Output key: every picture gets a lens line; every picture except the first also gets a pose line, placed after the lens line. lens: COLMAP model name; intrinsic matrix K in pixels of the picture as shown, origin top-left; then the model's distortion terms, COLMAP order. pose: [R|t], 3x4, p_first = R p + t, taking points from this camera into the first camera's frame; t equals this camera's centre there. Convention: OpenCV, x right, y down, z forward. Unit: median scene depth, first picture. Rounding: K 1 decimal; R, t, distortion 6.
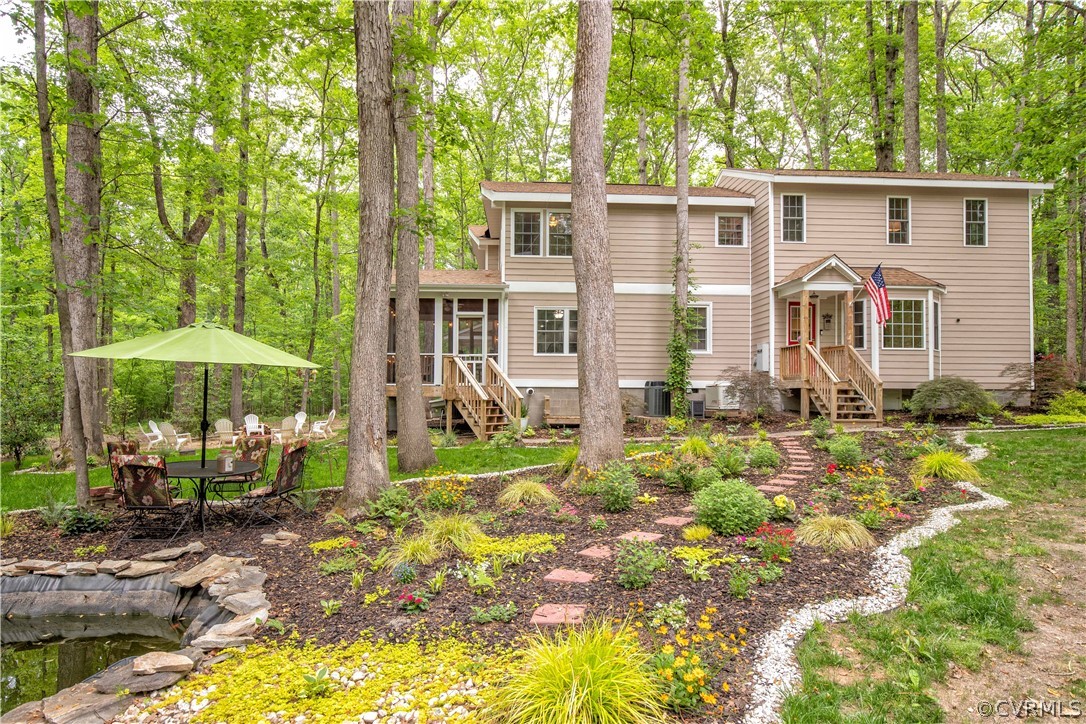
lens RADIAL K [[641.1, 0, 538.0], [0, 641.1, 367.0], [0, 0, 1]] dist [-0.006636, 0.000879]
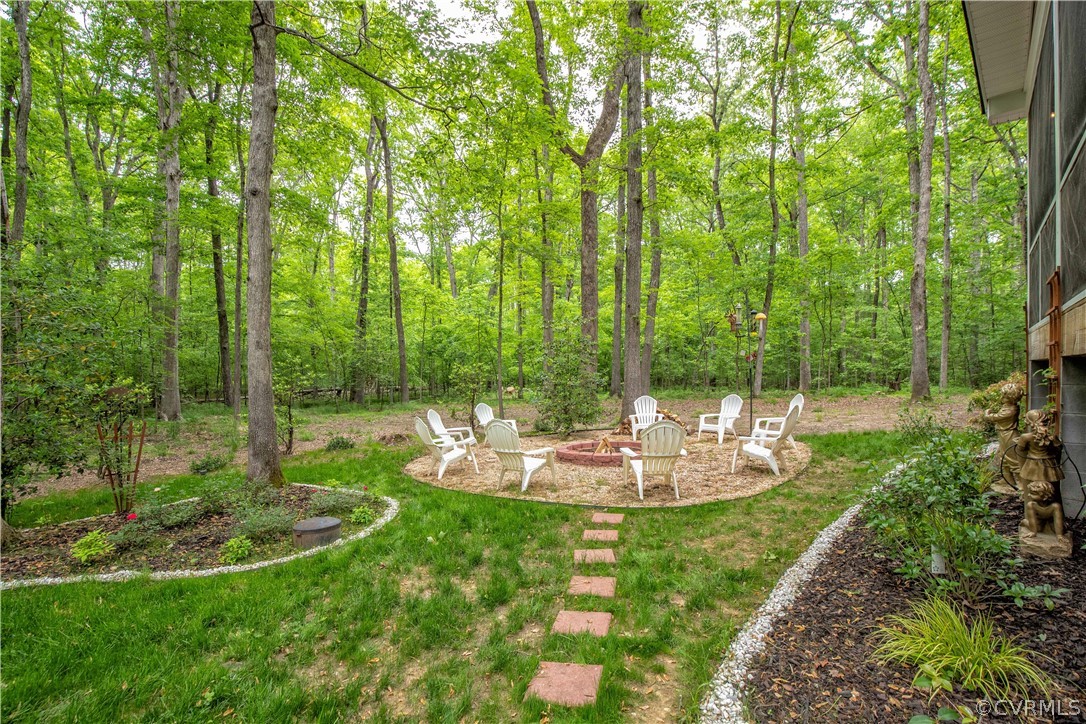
lens RADIAL K [[523.2, 0, 542.4], [0, 523.2, 367.8], [0, 0, 1]] dist [0.003901, 0.000195]
pose [[0.718717, 0.000495, -0.695303, -0.268647], [0.030557, 0.999011, 0.032296, 0.043696], [0.694631, -0.044458, 0.717991, 0.851162]]
